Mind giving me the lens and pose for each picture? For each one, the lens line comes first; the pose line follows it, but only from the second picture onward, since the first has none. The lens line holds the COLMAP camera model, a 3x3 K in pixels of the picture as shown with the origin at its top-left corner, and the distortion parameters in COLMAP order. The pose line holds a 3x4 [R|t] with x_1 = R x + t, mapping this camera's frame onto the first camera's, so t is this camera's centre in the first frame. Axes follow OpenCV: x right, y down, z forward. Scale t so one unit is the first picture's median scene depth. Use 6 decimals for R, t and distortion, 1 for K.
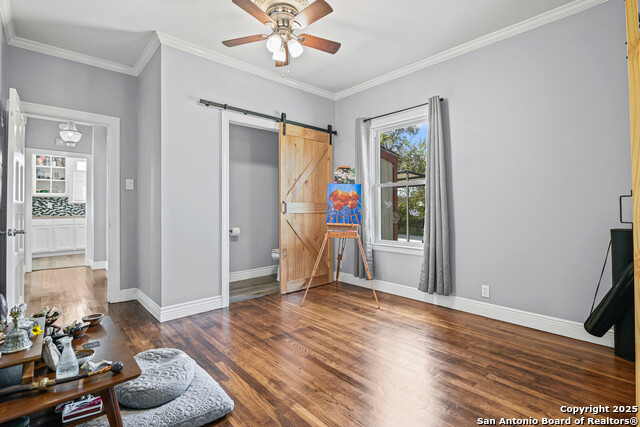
lens RADIAL K [[296.5, 0, 317.4], [0, 296.5, 208.9], [0, 0, 1]] dist [-0.022404, -0.000827]
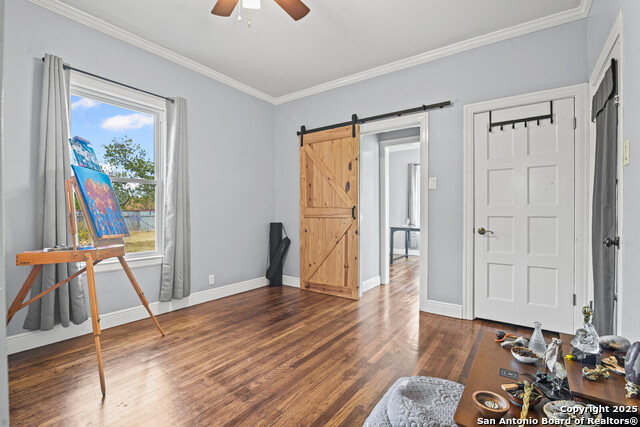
lens RADIAL K [[296.5, 0, 317.6], [0, 296.5, 214.1], [0, 0, 1]] dist [-0.022404, -0.000827]
pose [[-0.210833, -0.001814, 0.977520, -0.808913], [-0.001316, 0.999998, 0.001571, 0.006756], [-0.977521, -0.000955, -0.210835, 0.933668]]
